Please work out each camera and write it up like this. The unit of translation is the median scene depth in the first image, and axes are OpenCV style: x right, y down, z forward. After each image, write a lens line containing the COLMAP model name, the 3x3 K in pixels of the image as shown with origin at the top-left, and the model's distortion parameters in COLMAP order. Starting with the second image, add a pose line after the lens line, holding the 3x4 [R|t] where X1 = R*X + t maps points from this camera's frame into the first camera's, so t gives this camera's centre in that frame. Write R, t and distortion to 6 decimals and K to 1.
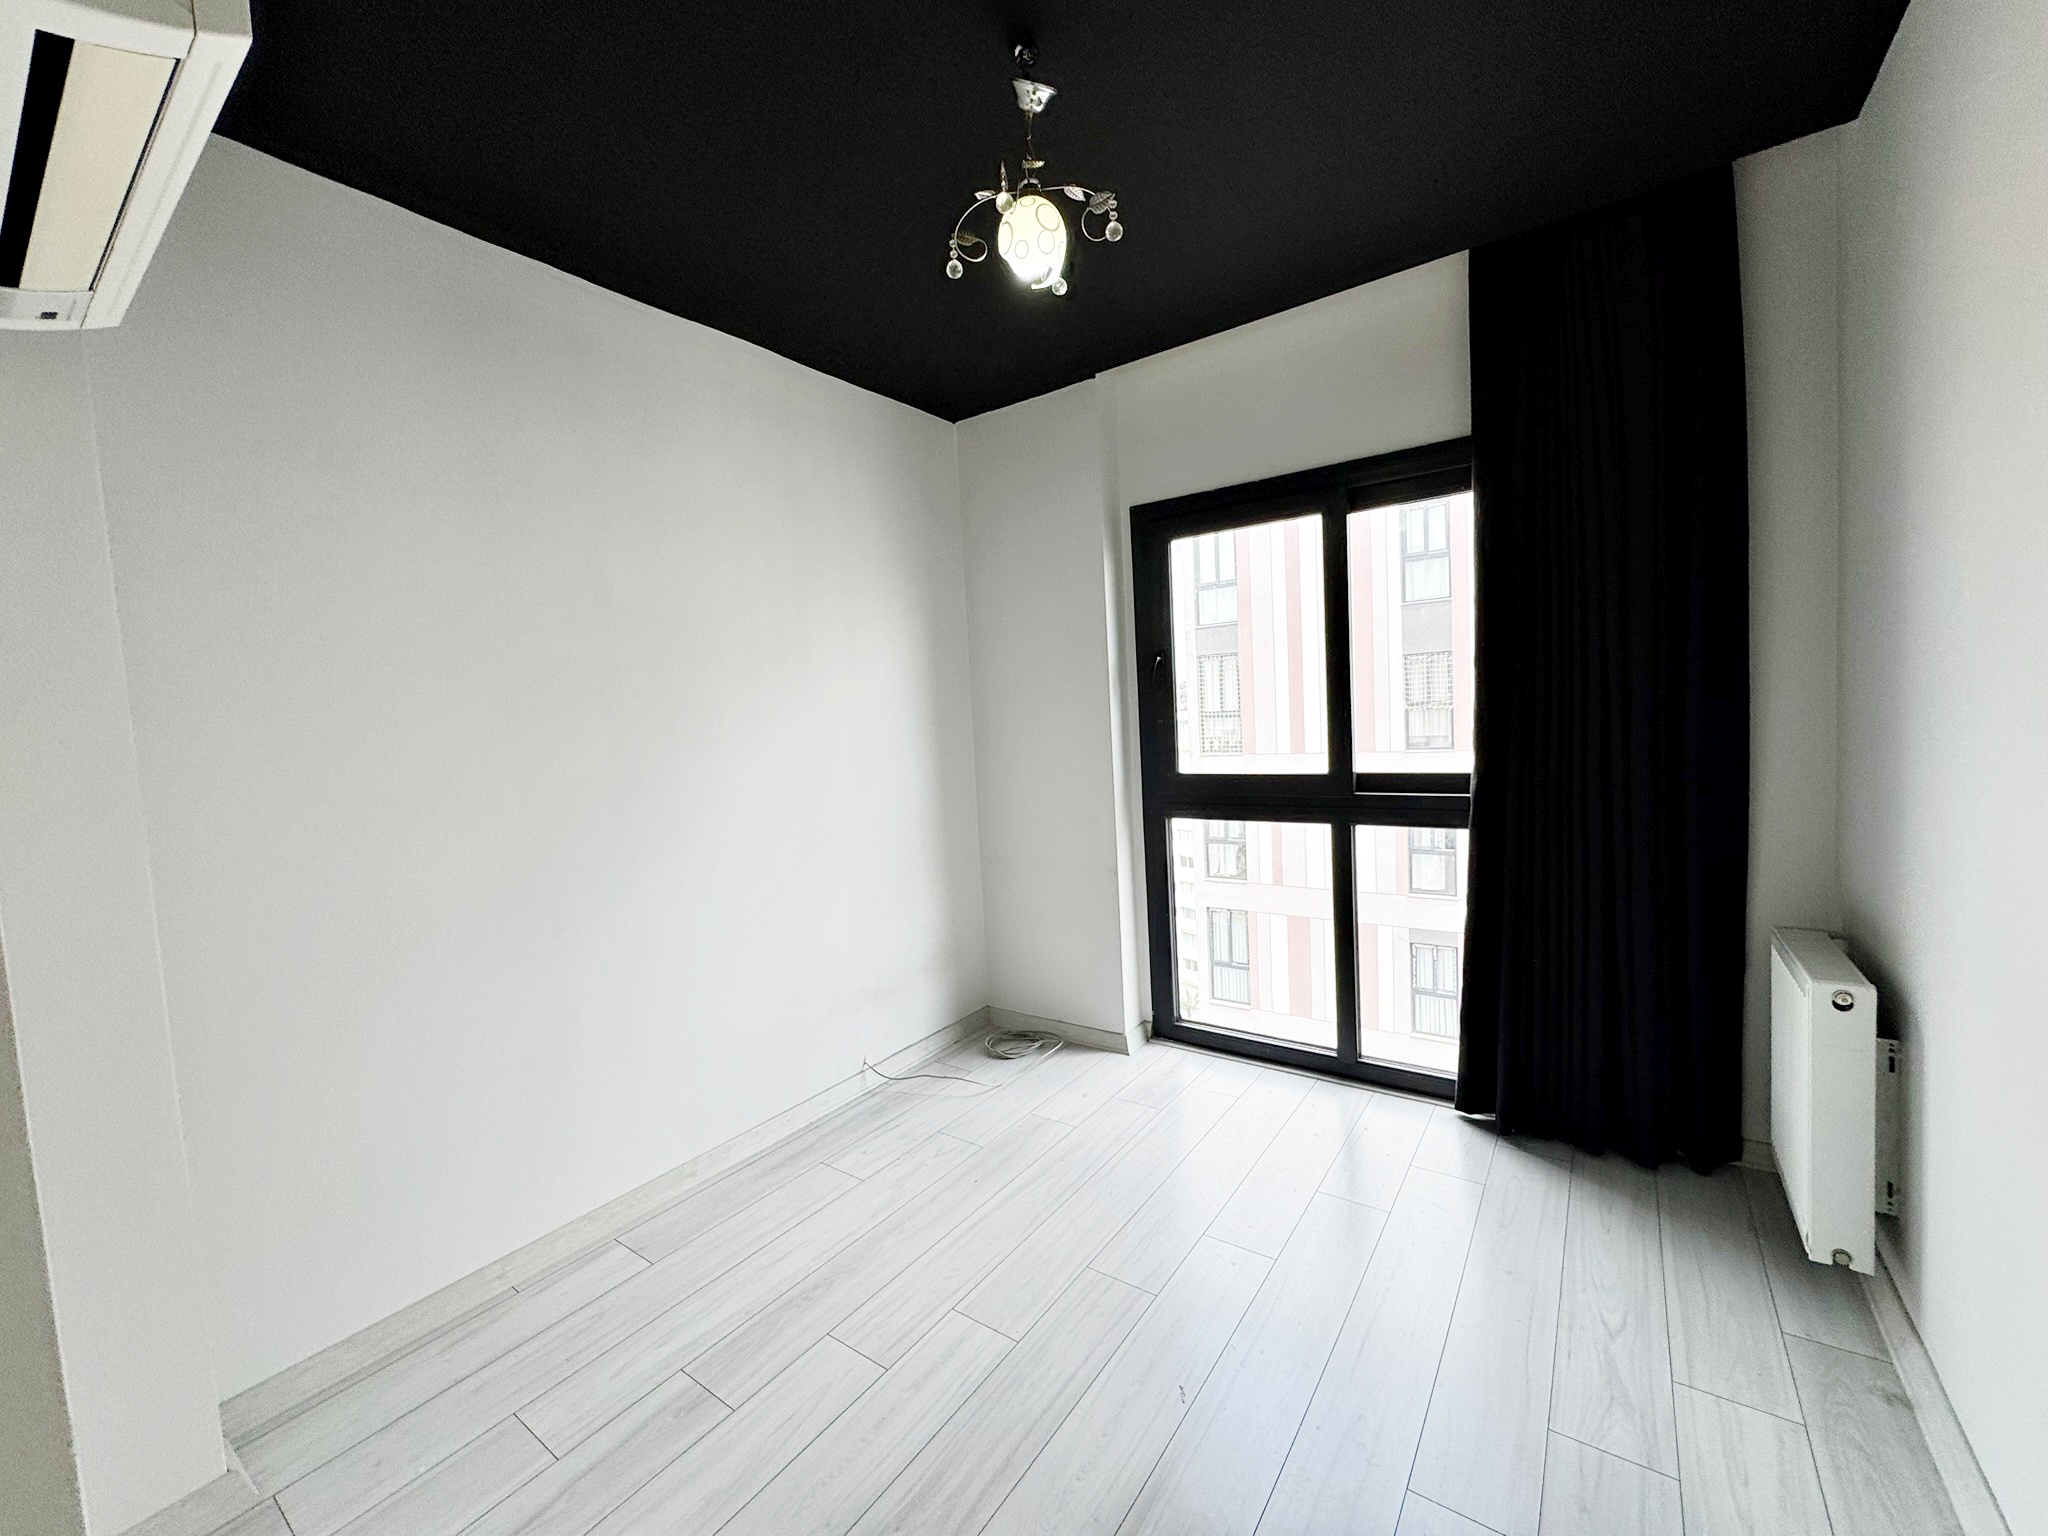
lens RADIAL K [[818.4, 0, 1020.1], [0, 818.4, 766.6], [0, 0, 1]] dist [-0.003365, -0.000248]
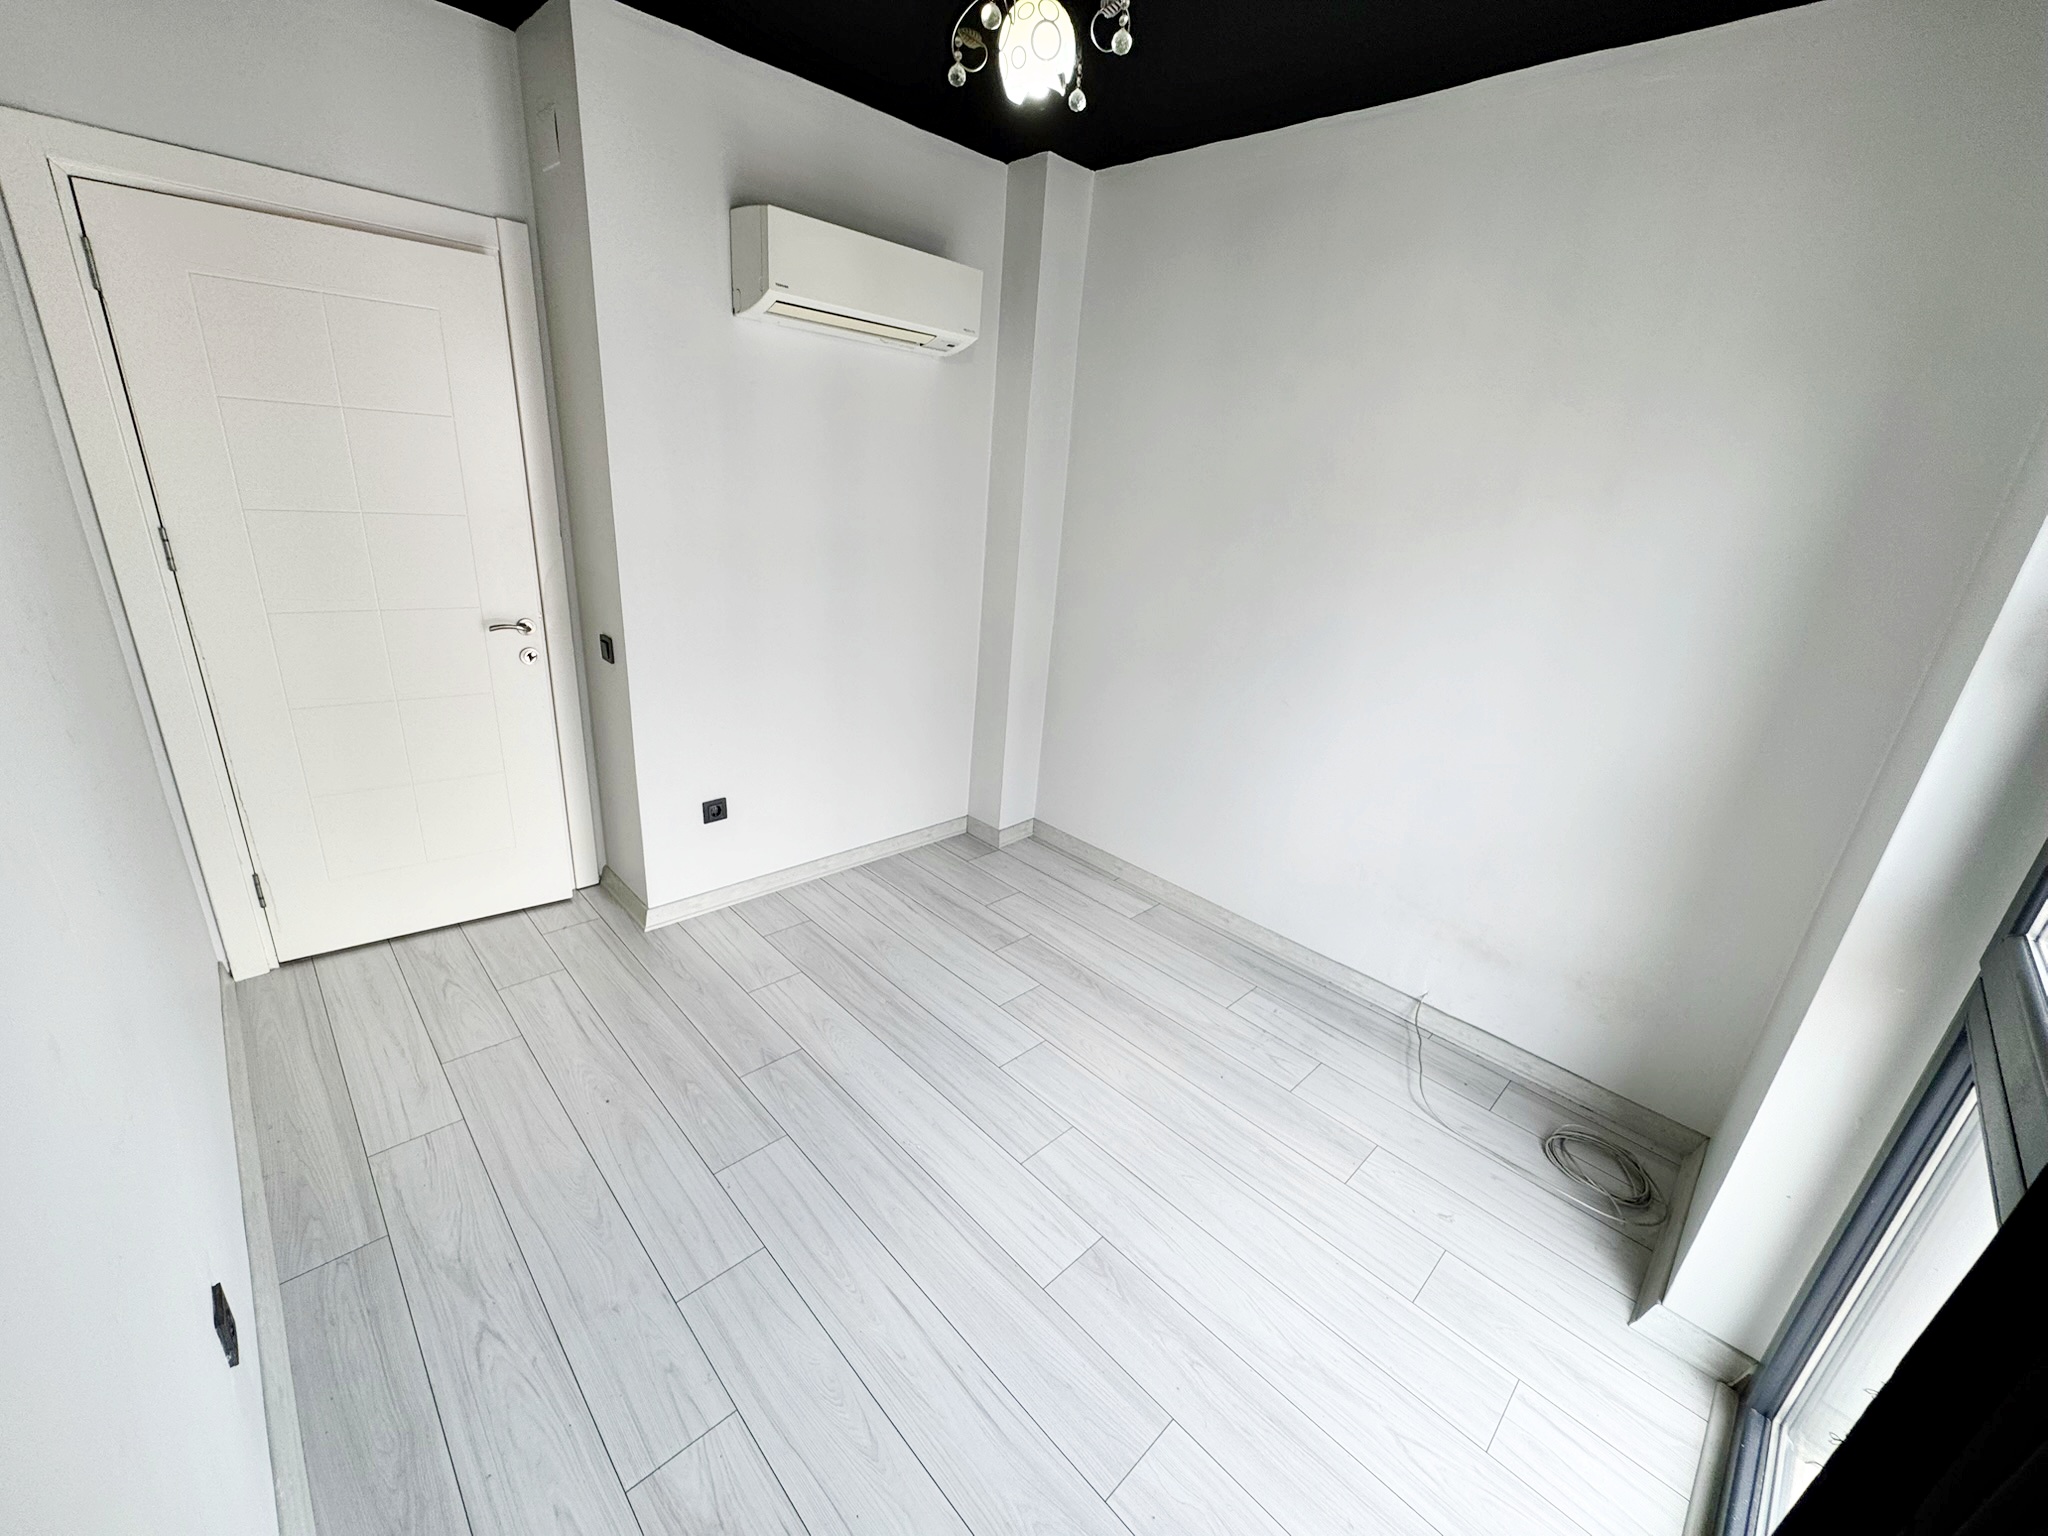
lens RADIAL K [[820.2, 0, 1024.0], [0, 820.2, 768.0], [0, 0, 1]] dist [-0.003090, -0.000463]
pose [[-0.172907, 0.376172, -0.910273, 0.894739], [-0.131897, 0.907026, 0.399884, -0.225657], [0.976067, 0.189205, -0.107215, 0.977648]]
